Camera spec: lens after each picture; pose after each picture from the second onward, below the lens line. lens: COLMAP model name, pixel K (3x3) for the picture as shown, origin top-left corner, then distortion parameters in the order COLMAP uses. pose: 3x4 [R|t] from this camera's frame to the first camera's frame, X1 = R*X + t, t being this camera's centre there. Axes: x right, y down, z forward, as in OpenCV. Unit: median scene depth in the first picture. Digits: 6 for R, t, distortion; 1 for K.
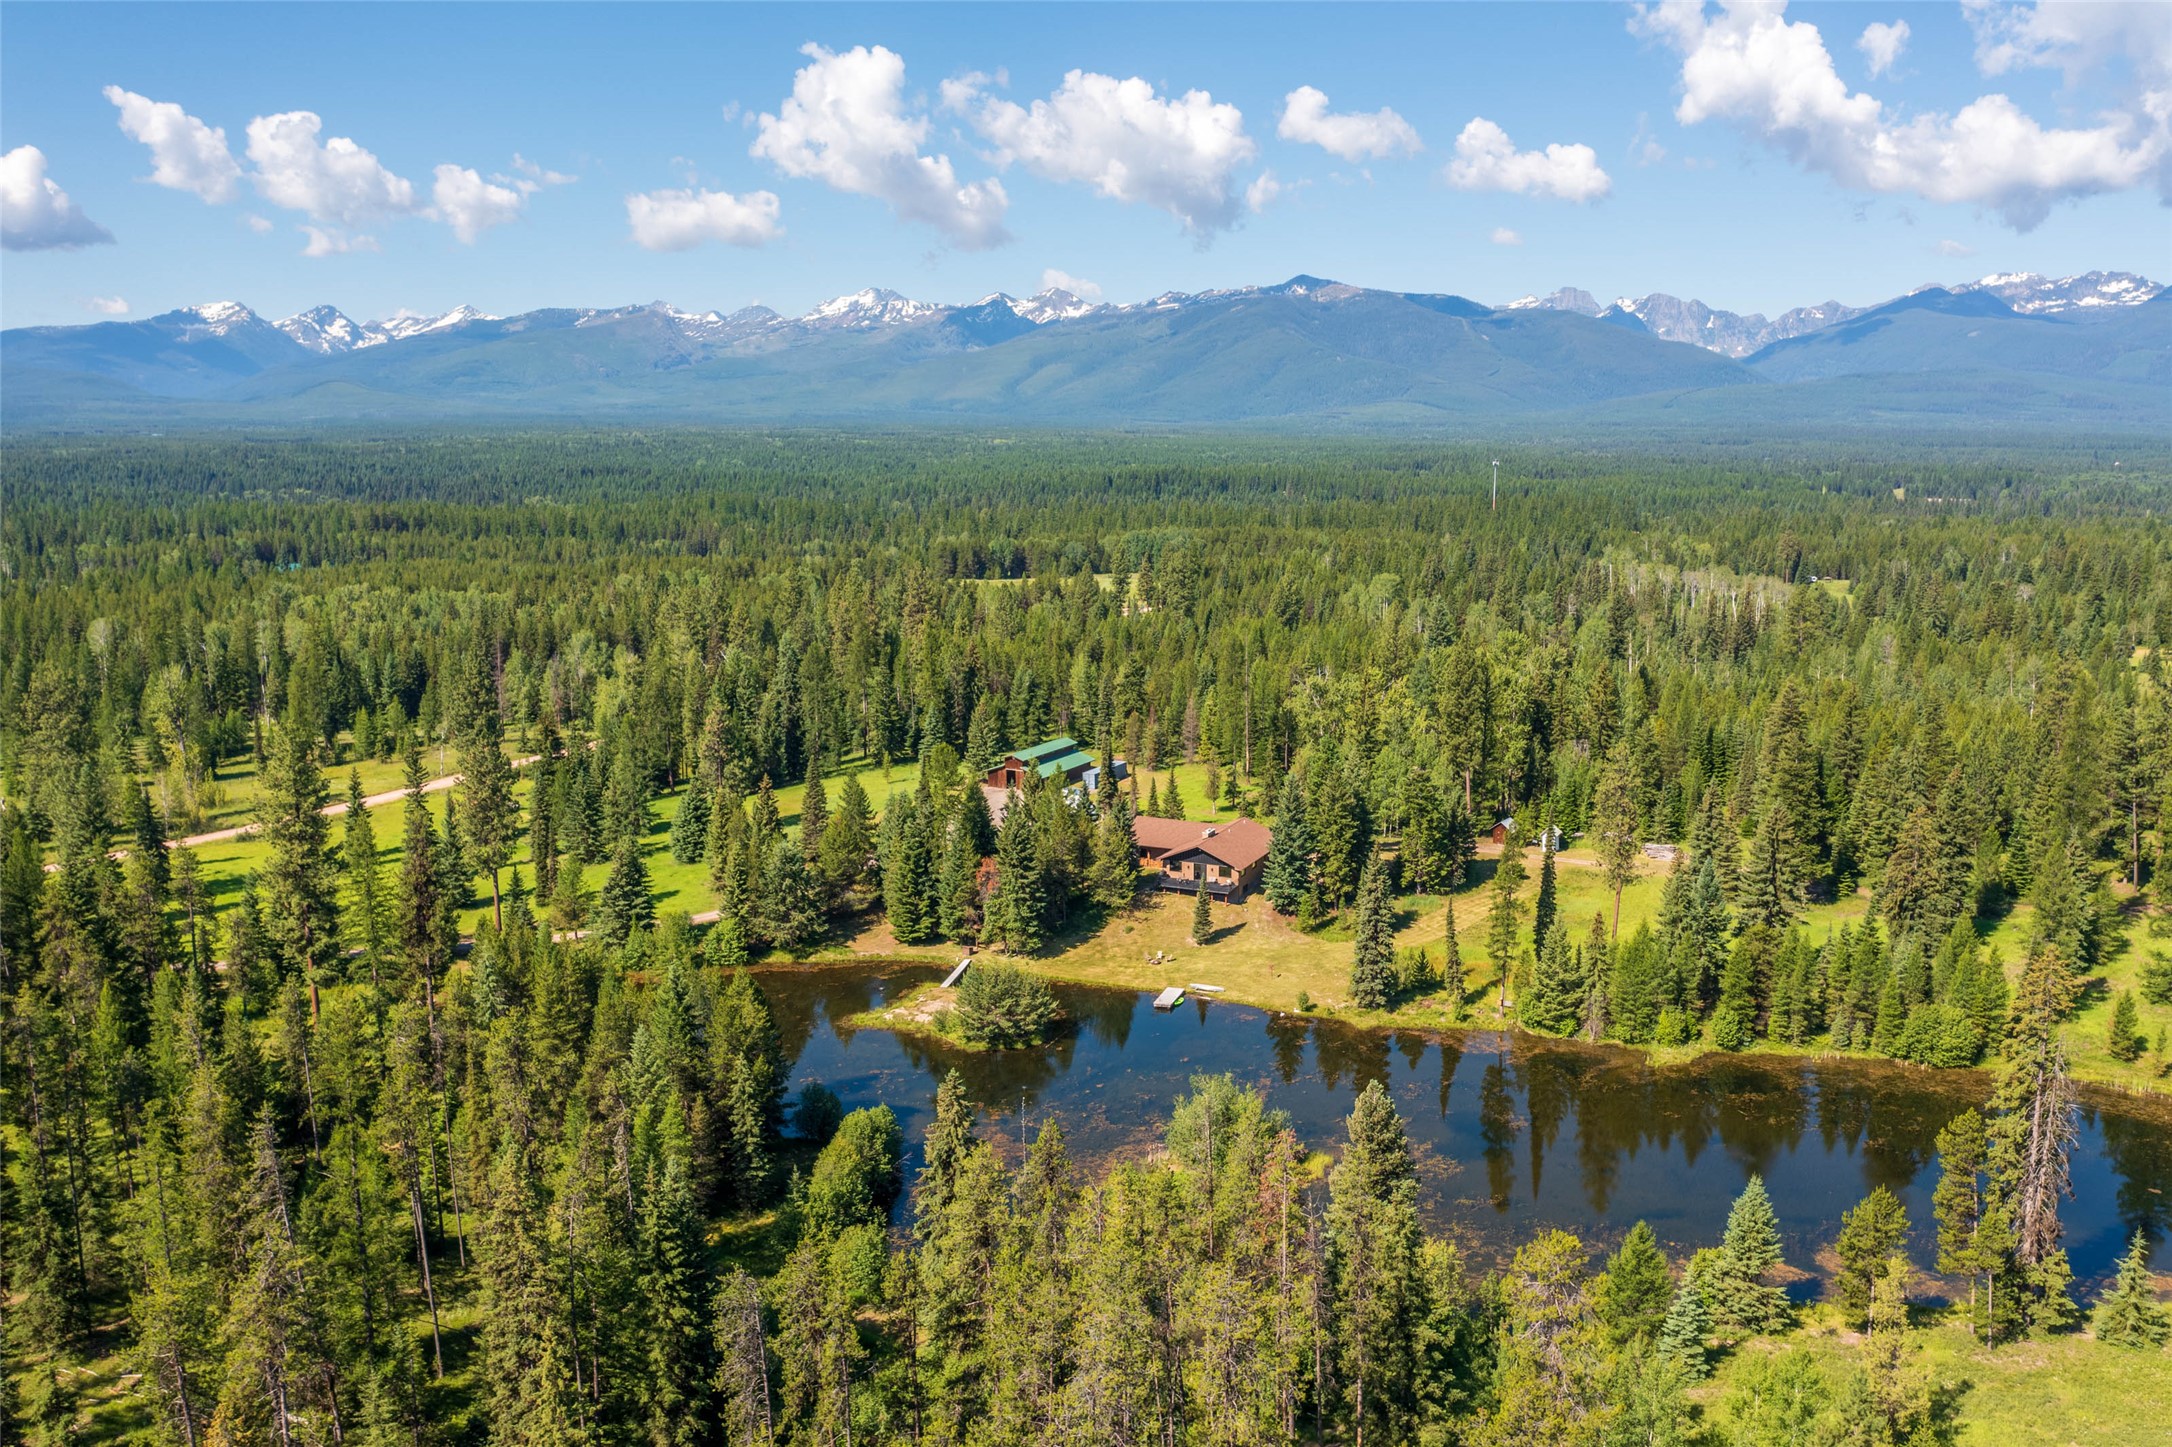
lens RADIAL K [[1725.8, 0, 1086.0], [0, 1725.8, 723.5], [0, 0, 1]] dist [-0.006705, 0.001267]
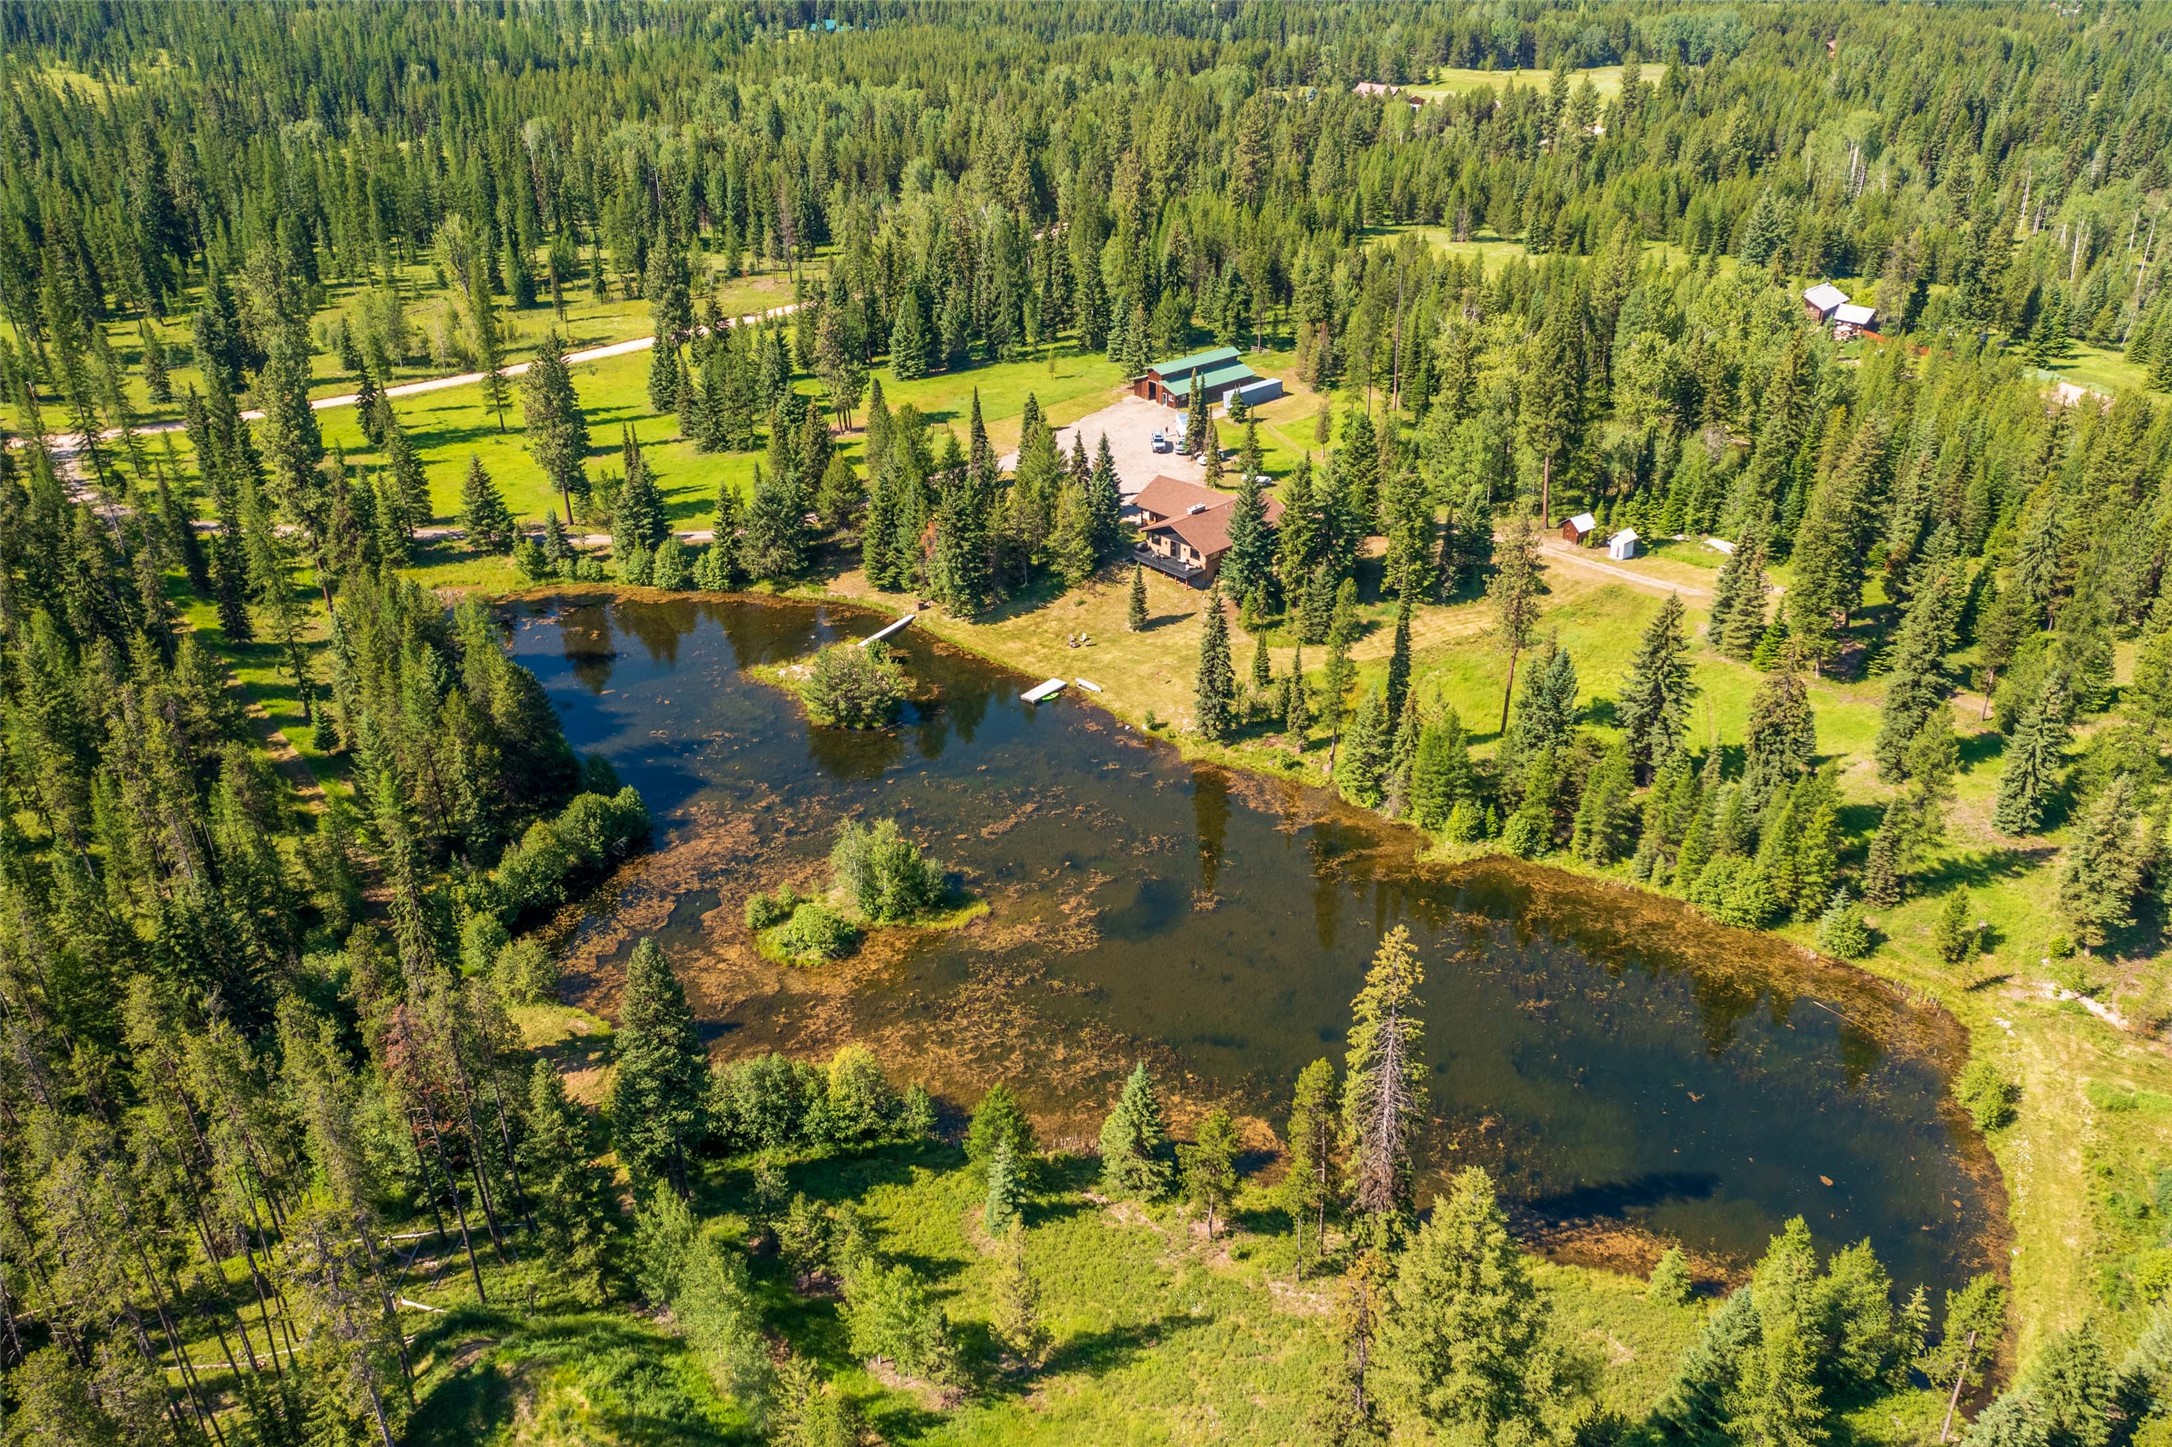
lens RADIAL K [[1716.2, 0, 1083.7], [0, 1716.2, 717.9], [0, 0, 1]] dist [-0.007208, 0.008103]
pose [[0.932222, 0.160949, -0.324125, 0.356120], [-0.053089, 0.946787, 0.317452, -0.133318], [0.357971, -0.278729, 0.891161, 0.084049]]
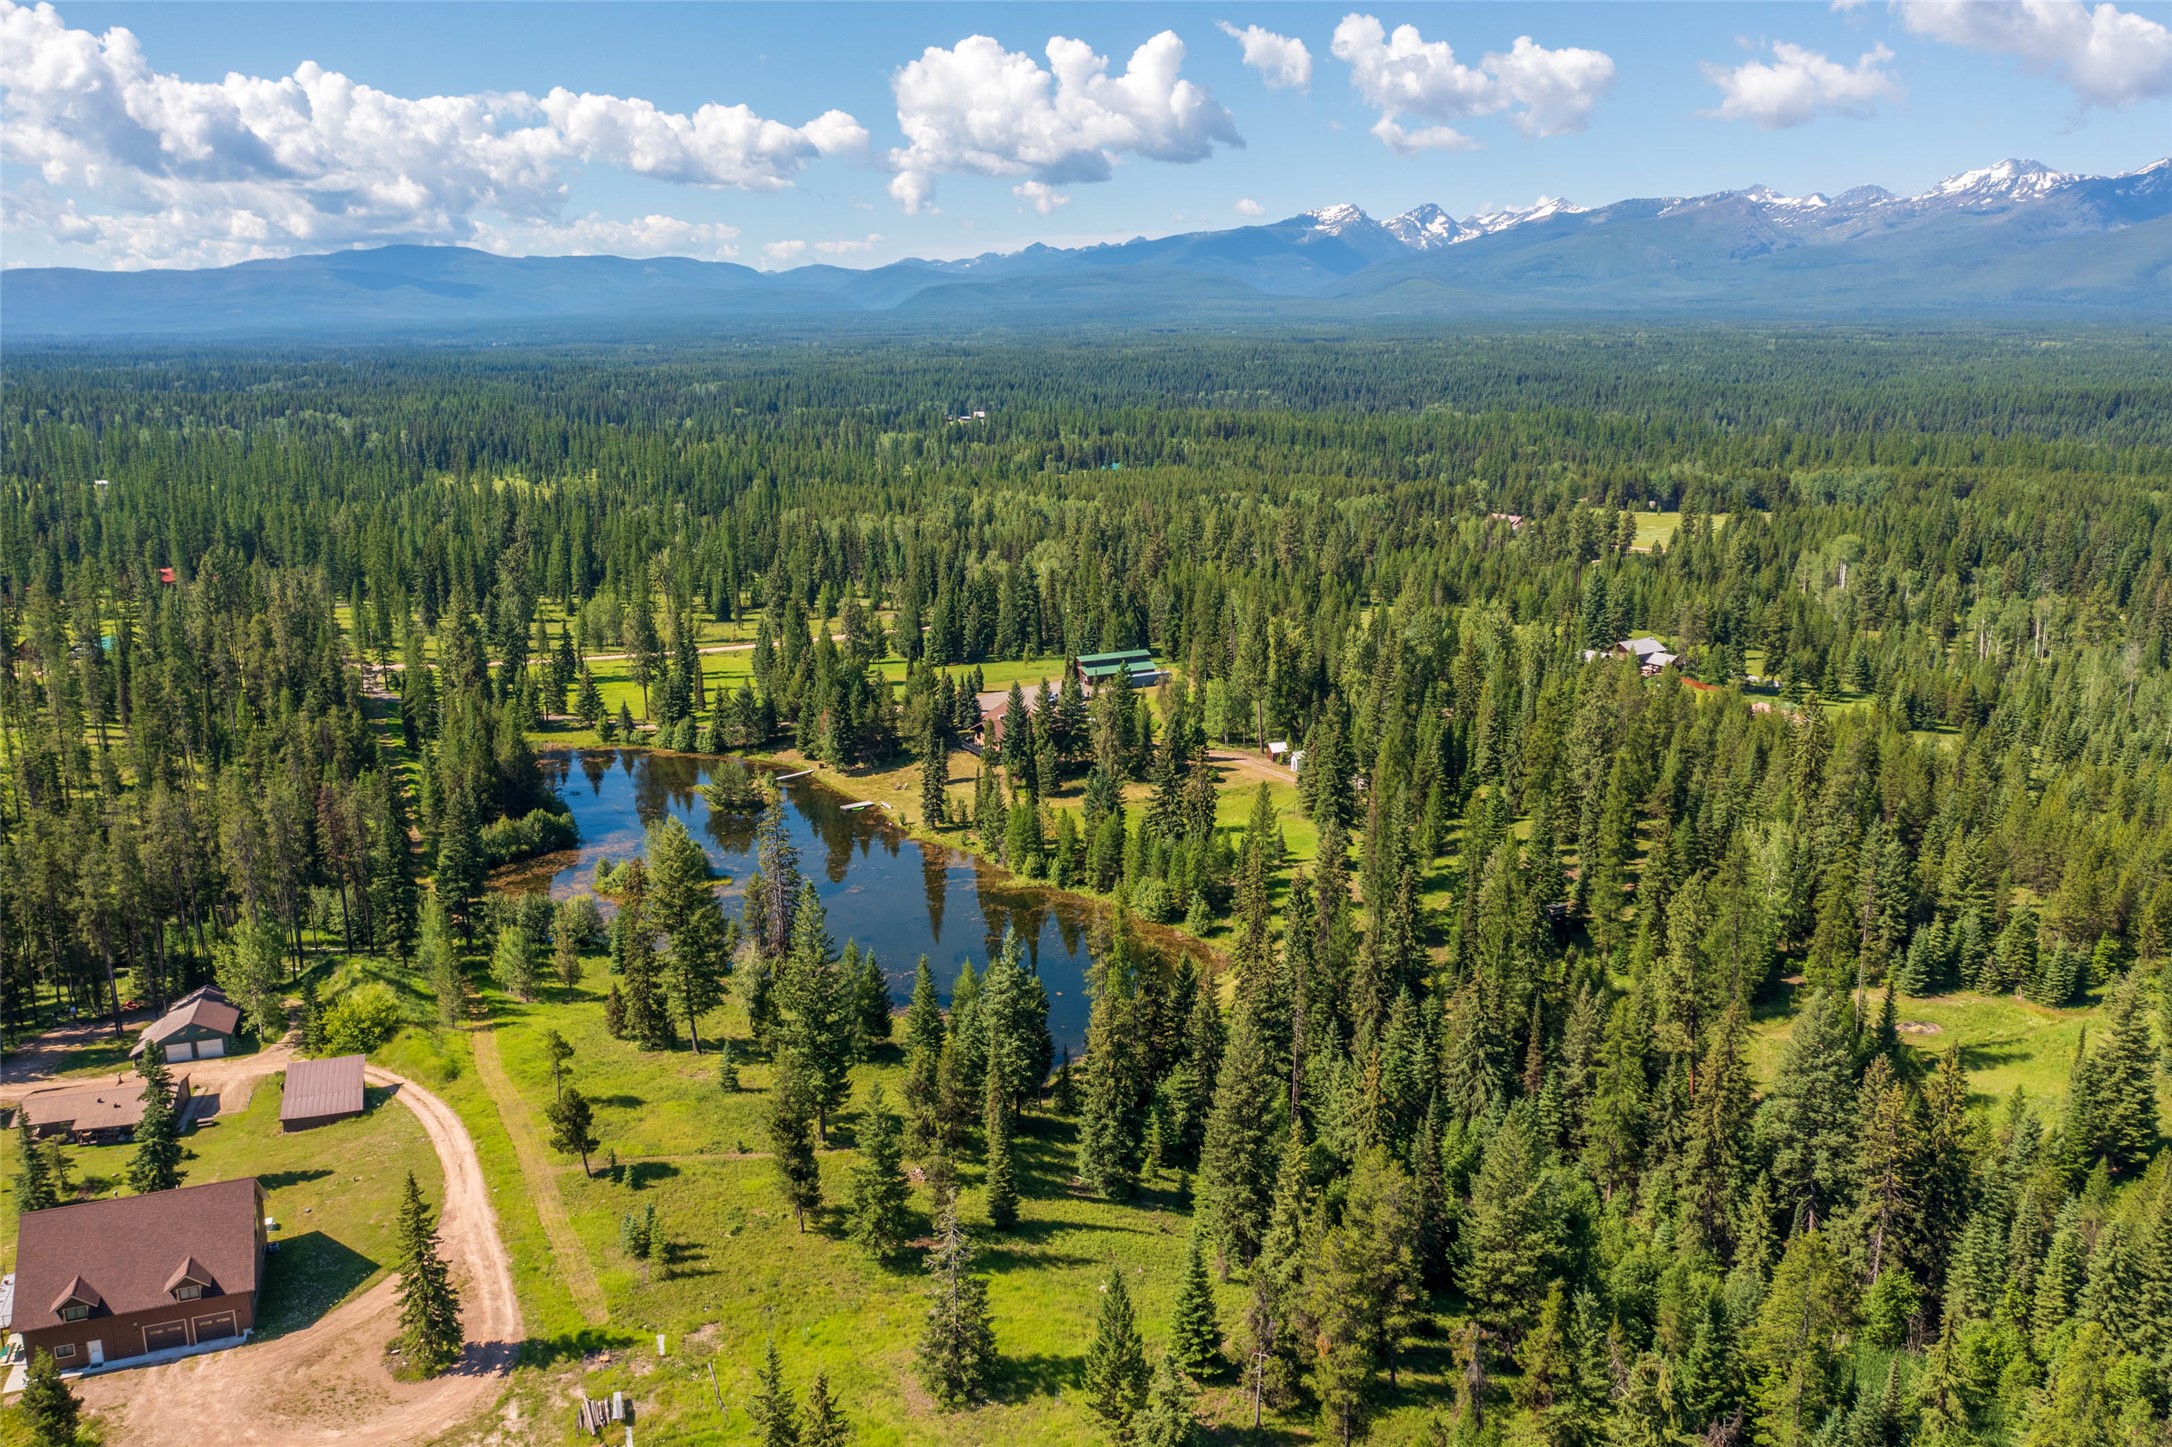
lens RADIAL K [[1720.7, 0, 1087.1], [0, 1720.7, 718.7], [0, 0, 1]] dist [-0.004999, 0.004206]
pose [[0.825136, 0.124413, -0.551064, 0.963838], [-0.091849, 0.992014, 0.086437, -0.069766], [0.557418, -0.020707, 0.829974, -0.178203]]
